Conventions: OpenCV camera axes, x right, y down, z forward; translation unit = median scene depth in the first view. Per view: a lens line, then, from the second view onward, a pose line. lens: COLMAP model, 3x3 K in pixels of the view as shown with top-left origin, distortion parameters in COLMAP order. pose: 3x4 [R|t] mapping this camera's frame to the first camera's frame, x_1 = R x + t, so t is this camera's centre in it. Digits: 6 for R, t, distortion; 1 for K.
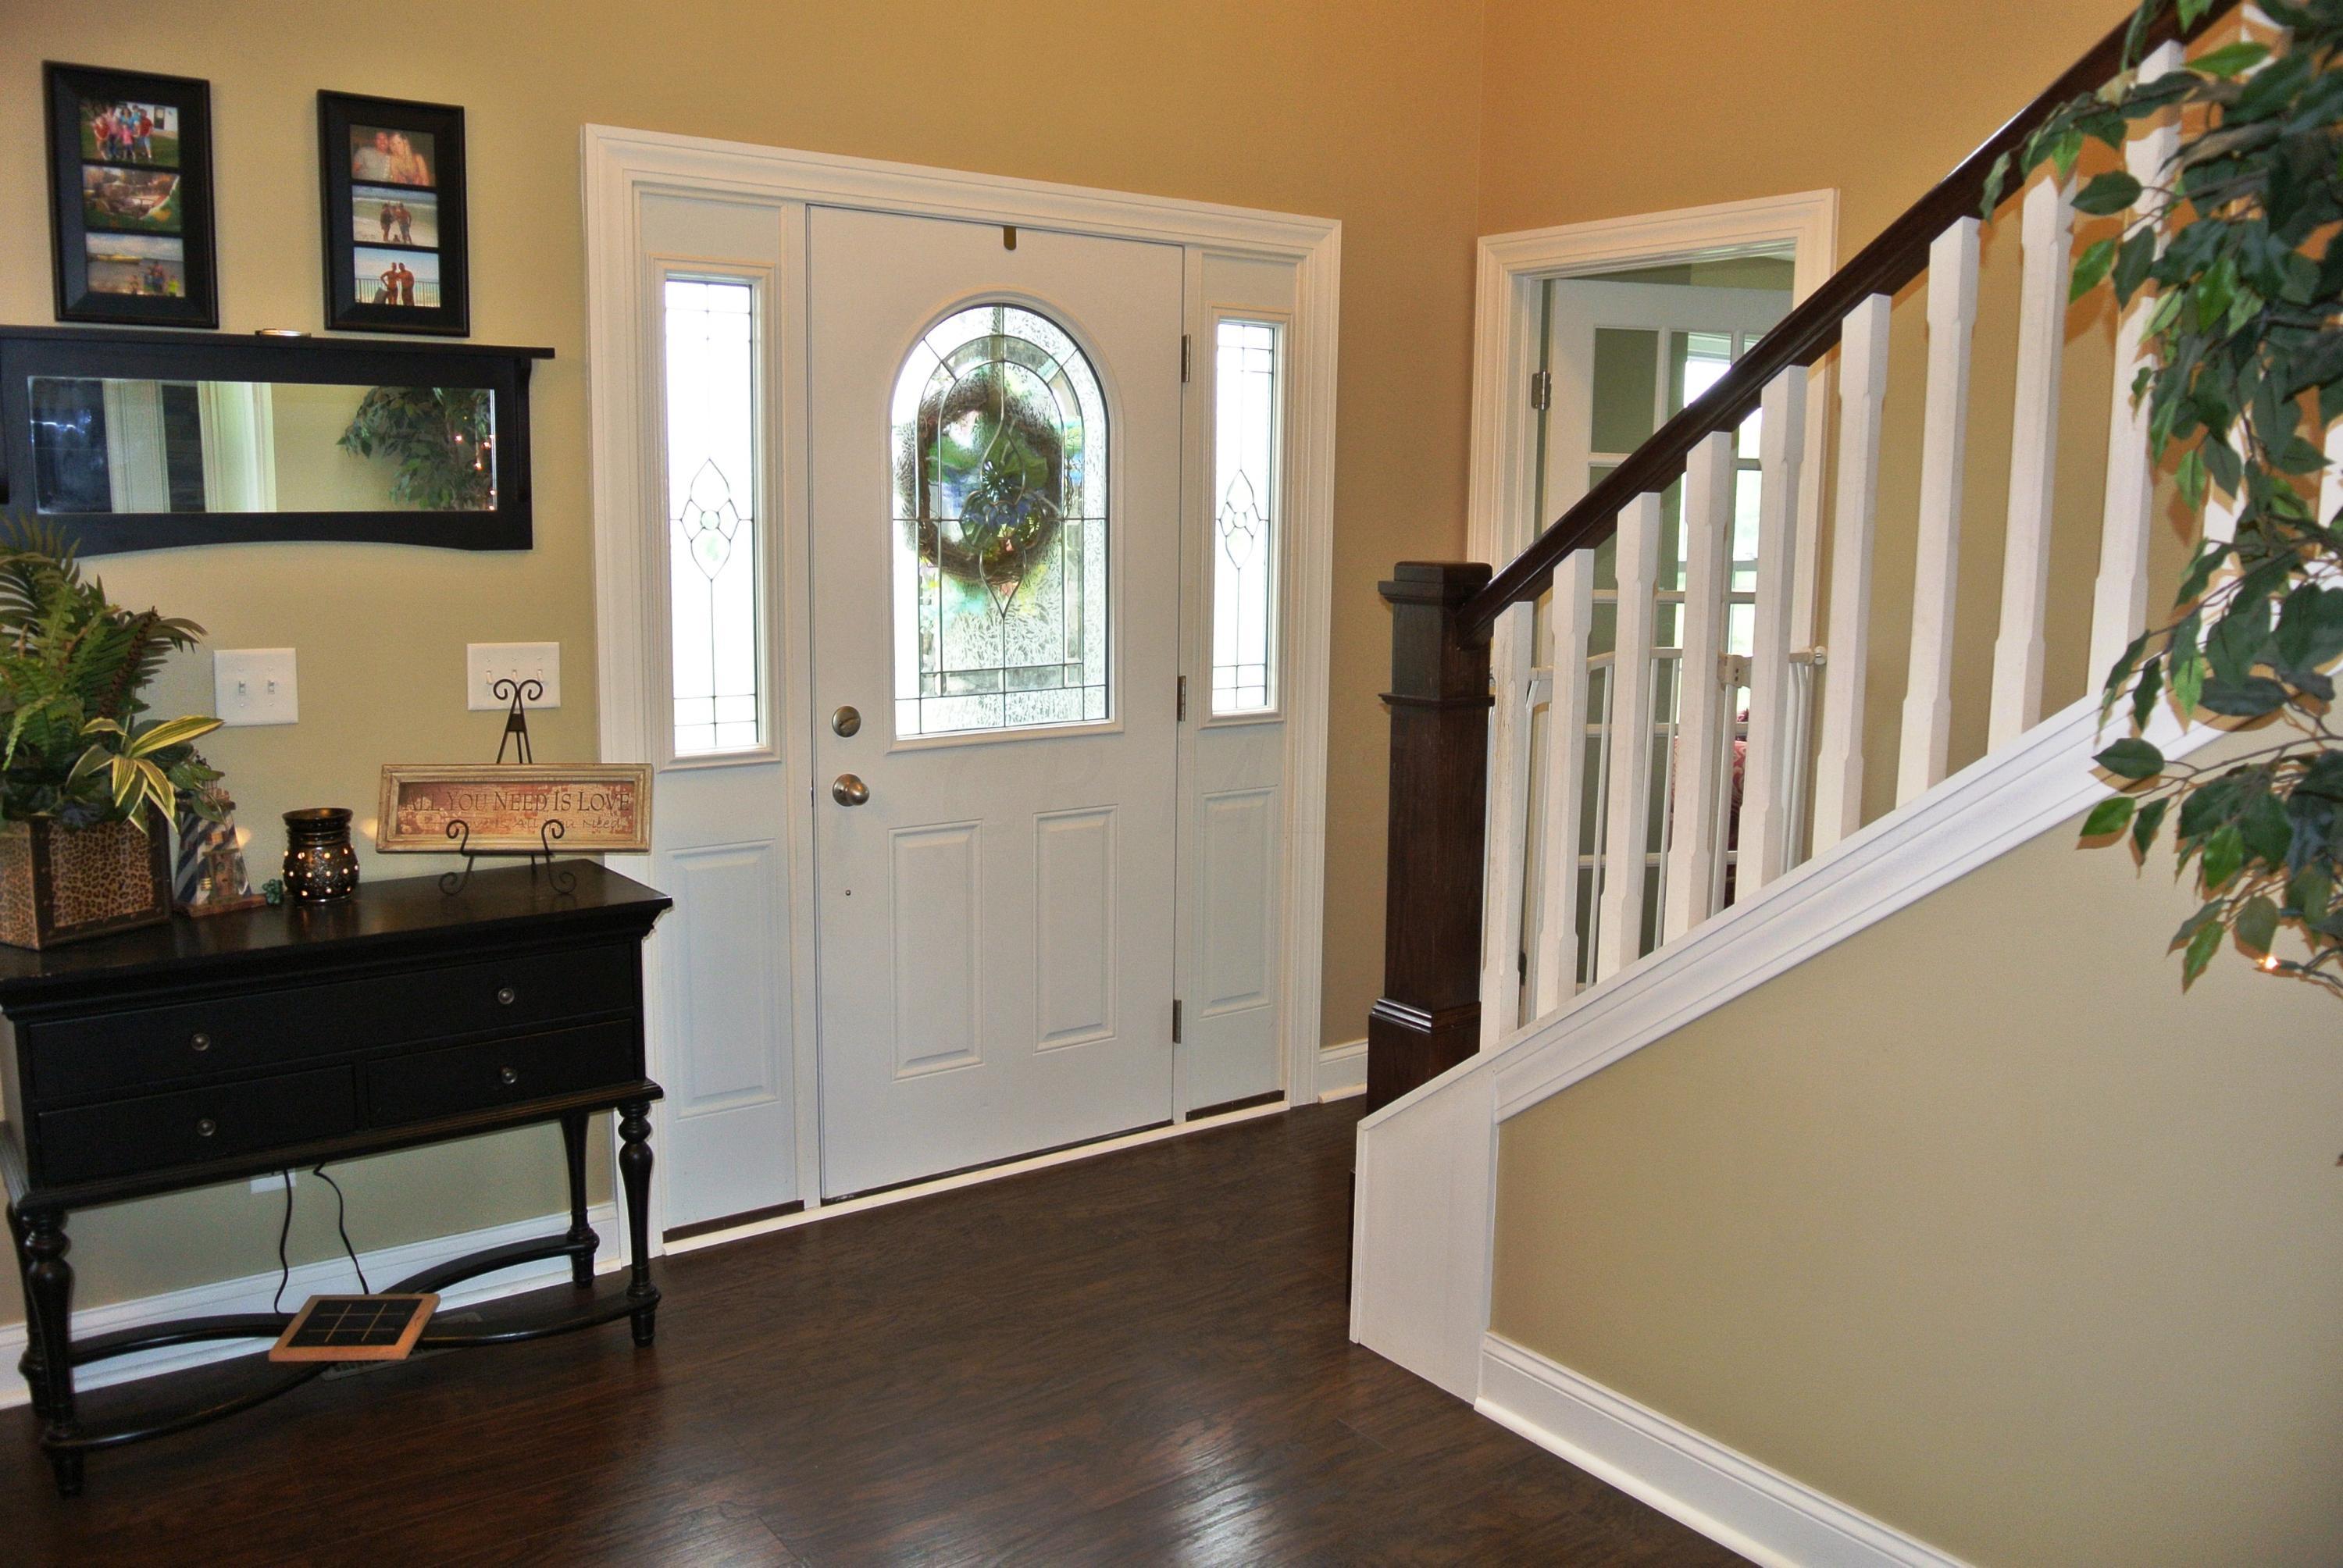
lens RADIAL K [[1847.6, 0, 1160.3], [0, 1847.6, 782.1], [0, 0, 1]] dist [-0.087979, 0.044508]
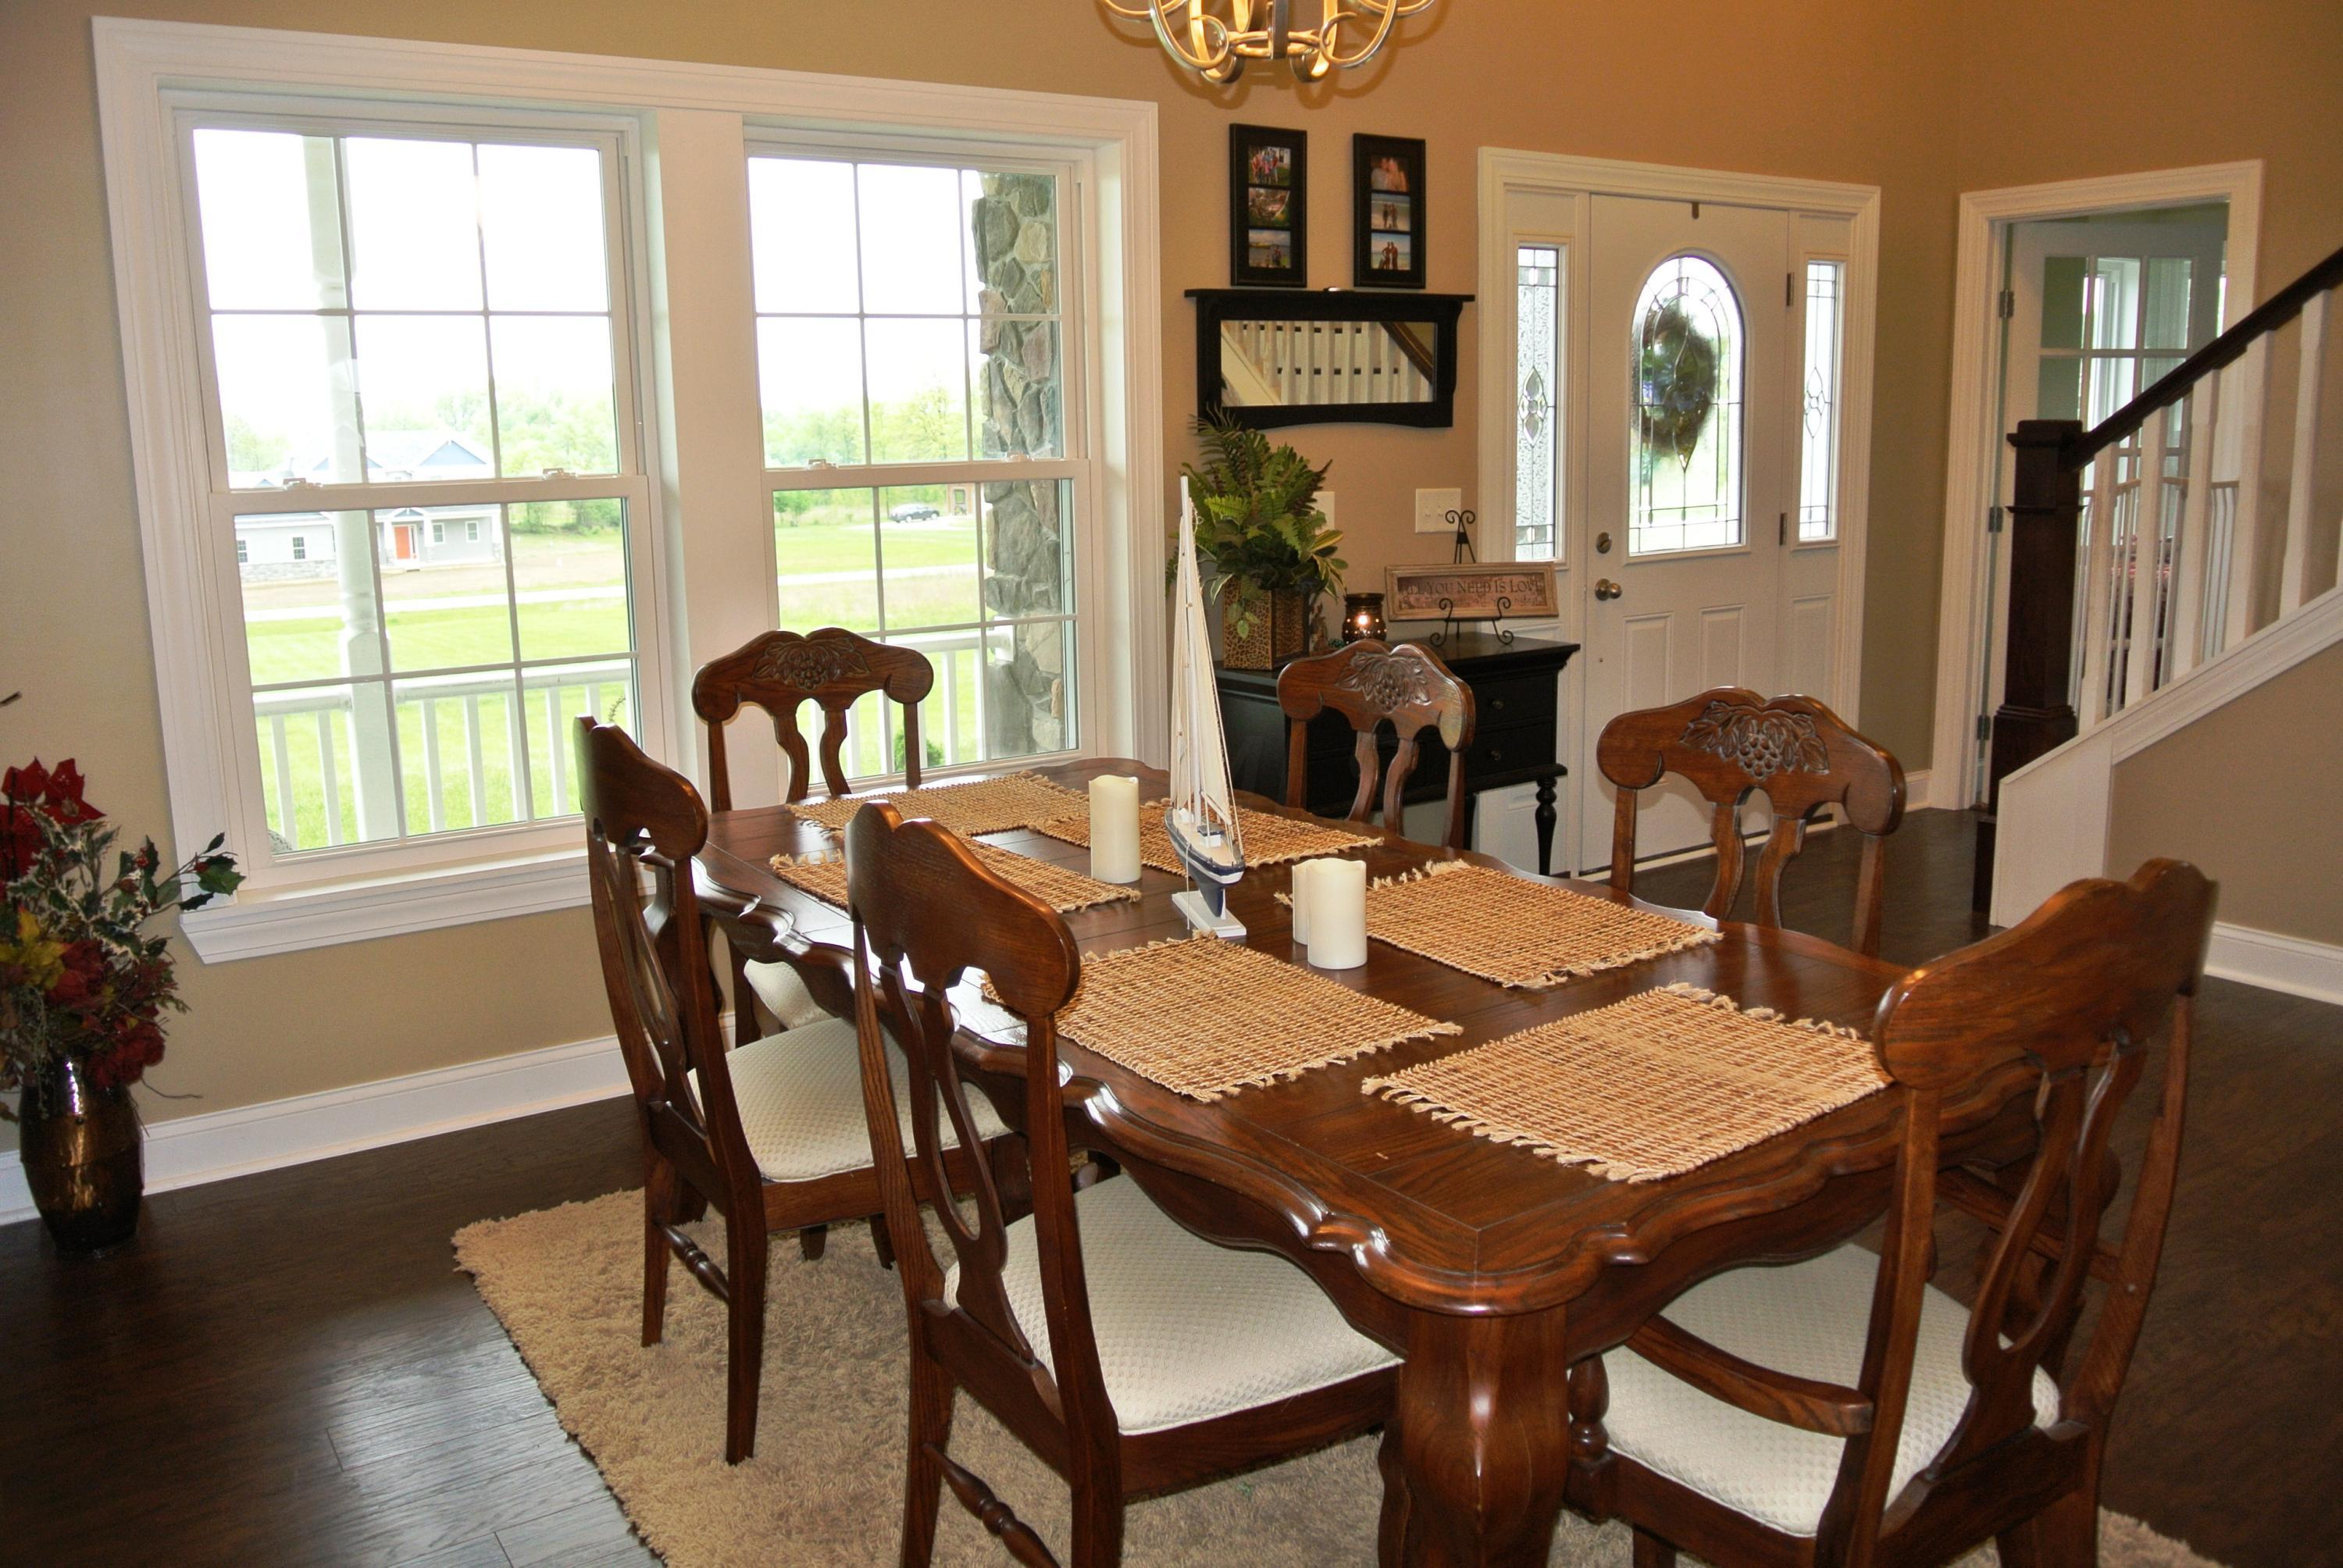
lens RADIAL K [[1847.6, 0, 1168.7], [0, 1847.6, 779.3], [0, 0, 1]] dist [-0.087979, 0.044508]
pose [[0.998720, -0.027182, -0.042664, -0.544688], [0.028923, 0.998751, 0.040747, 0.102460], [0.041503, -0.041929, 0.998258, -0.585831]]
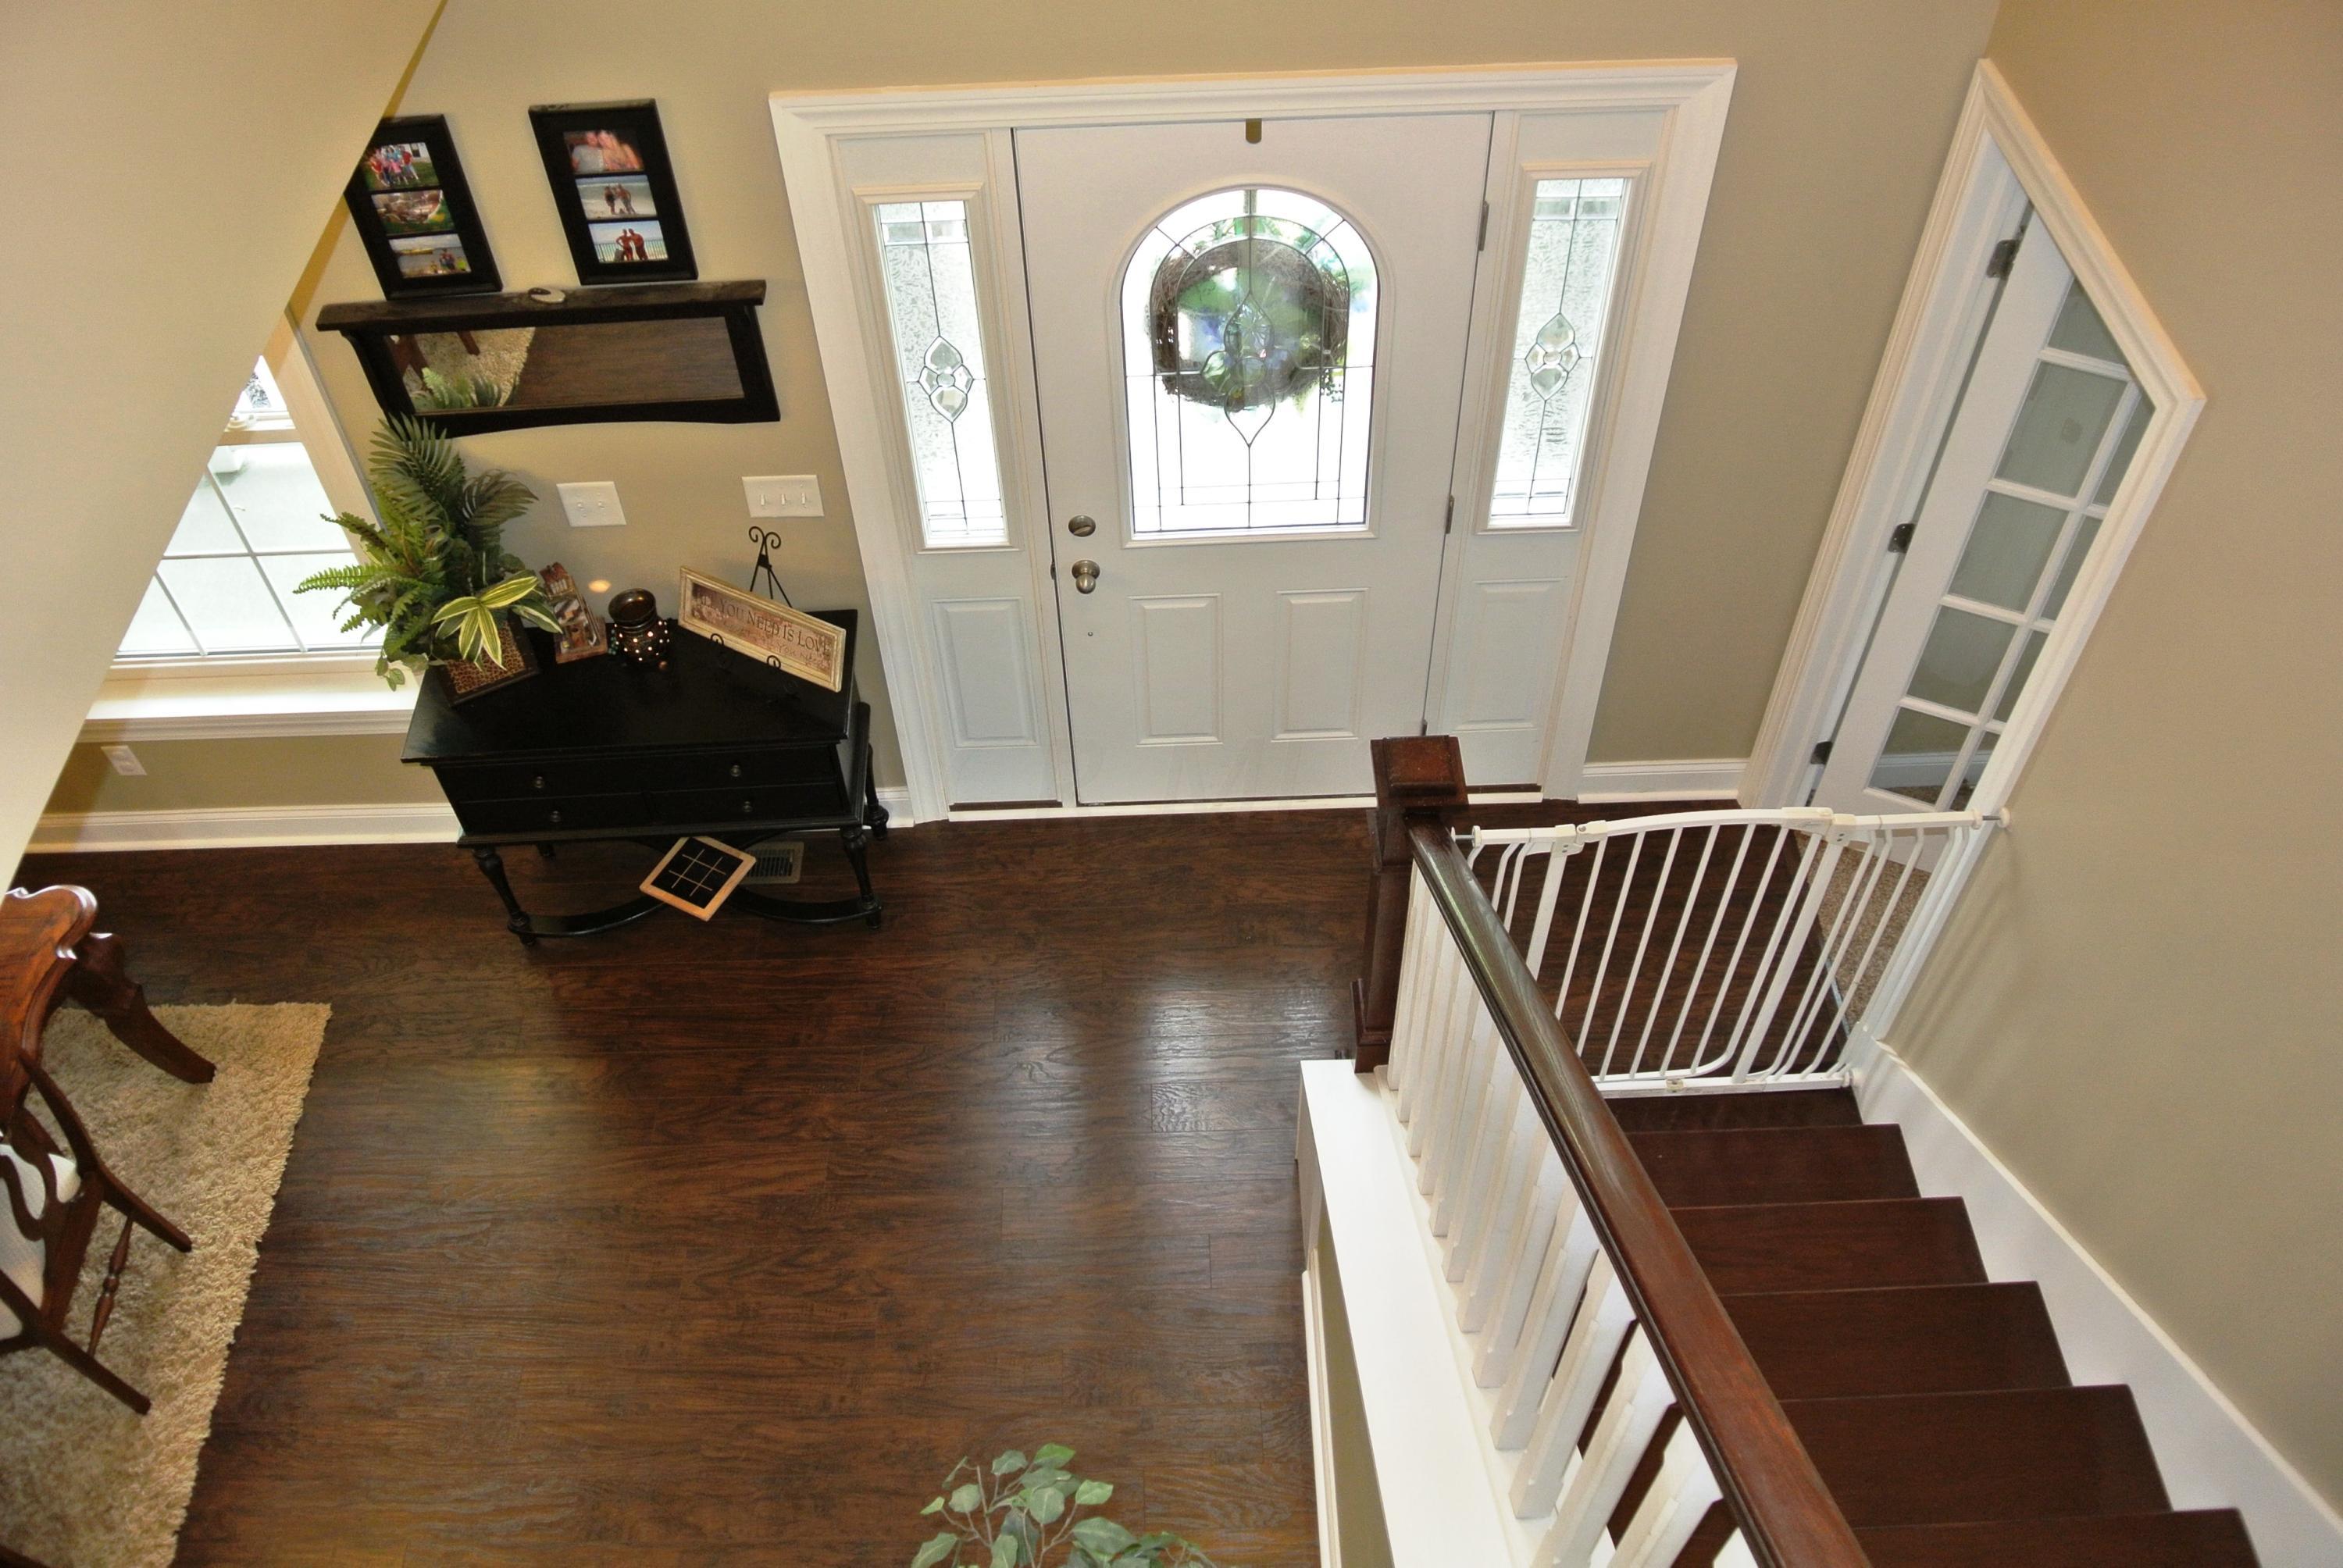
lens RADIAL K [[1847.6, 0, 1162.8], [0, 1847.6, 783.9], [0, 0, 1]] dist [-0.087979, 0.044508]
pose [[0.815459, 0.419347, -0.398967, 0.461917], [-0.047884, 0.735795, 0.675509, -0.811461], [0.576831, -0.531746, 0.620091, 0.280259]]
